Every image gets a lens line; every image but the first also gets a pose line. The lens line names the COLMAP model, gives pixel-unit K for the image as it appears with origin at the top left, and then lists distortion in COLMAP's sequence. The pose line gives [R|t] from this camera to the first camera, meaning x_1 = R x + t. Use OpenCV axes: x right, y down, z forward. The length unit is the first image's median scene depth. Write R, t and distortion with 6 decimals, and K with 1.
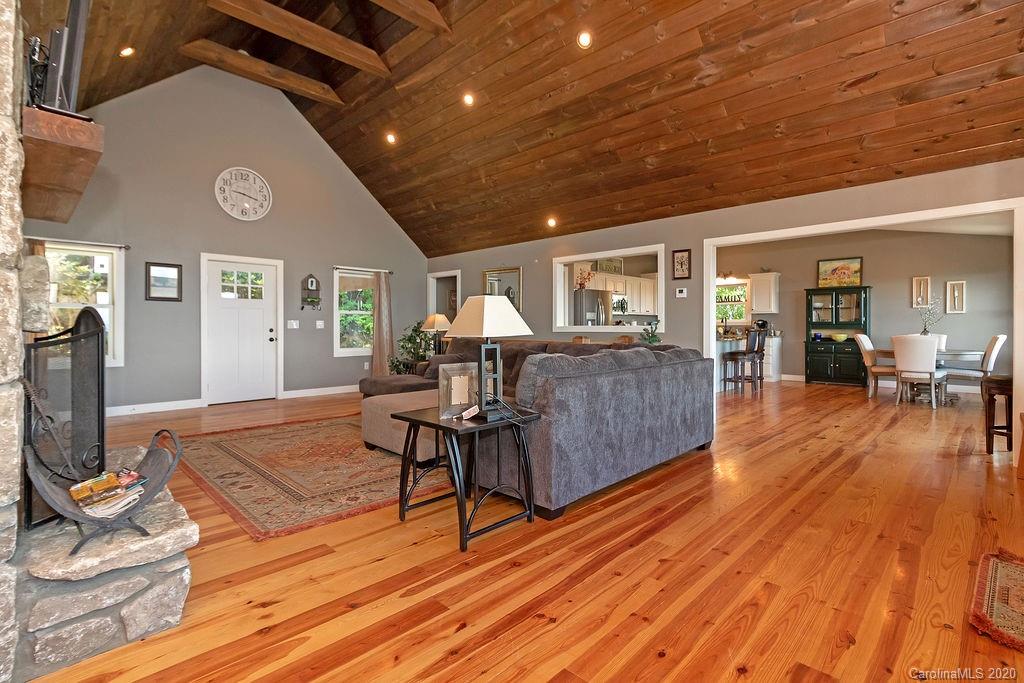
lens RADIAL K [[493.5, 0, 510.7], [0, 493.5, 322.7], [0, 0, 1]] dist [0.002654, 0.001108]
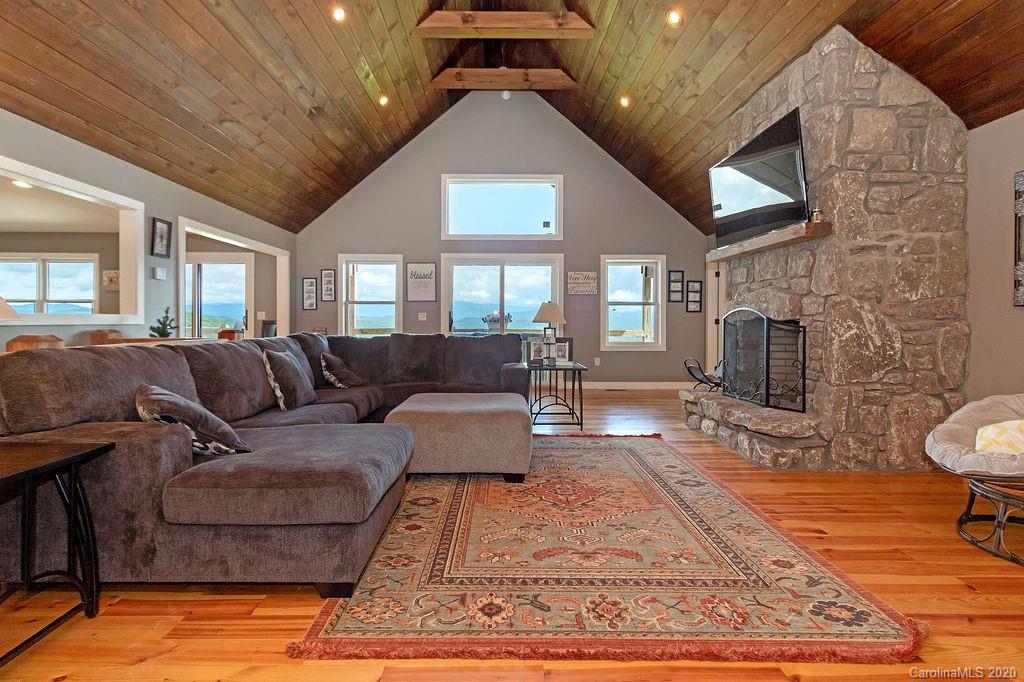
lens RADIAL K [[493.5, 0, 510.9], [0, 493.5, 322.4], [0, 0, 1]] dist [0.002654, 0.001108]
pose [[-0.715322, -0.003592, 0.698786, -0.853207], [-0.004670, 0.999989, 0.000359, 0.018544], [-0.698780, -0.003006, -0.715331, 1.659509]]
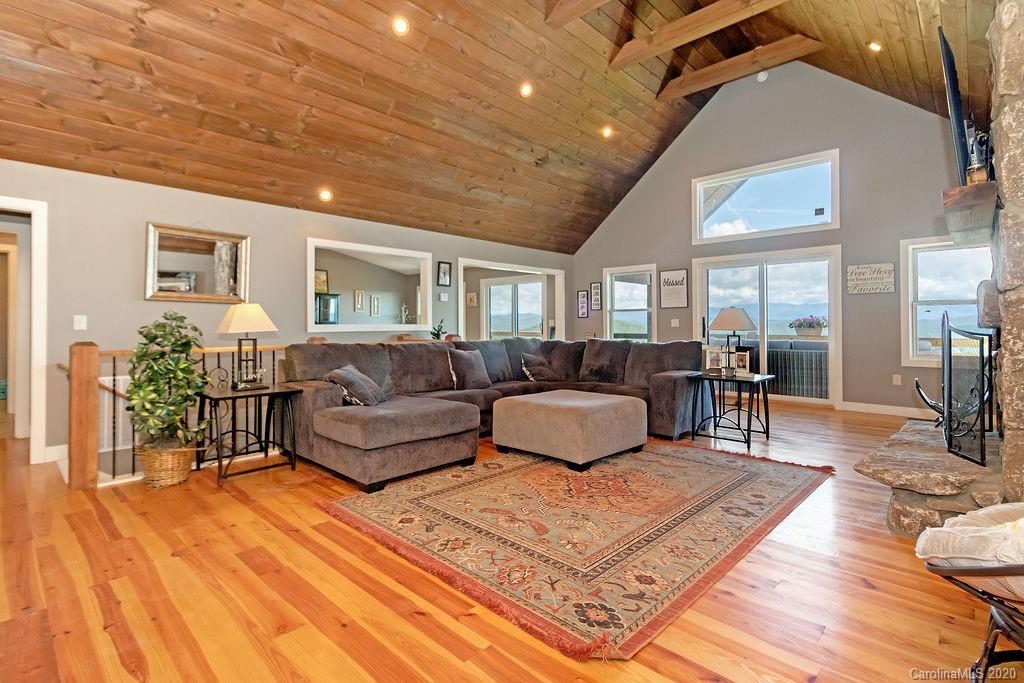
lens RADIAL K [[493.5, 0, 505.1], [0, 493.5, 321.9], [0, 0, 1]] dist [0.002654, 0.001108]
pose [[-0.018443, 0.007041, 0.999805, -1.208489], [-0.000801, 0.999975, -0.007057, 0.009181], [-0.999830, -0.000931, -0.018437, 1.236368]]
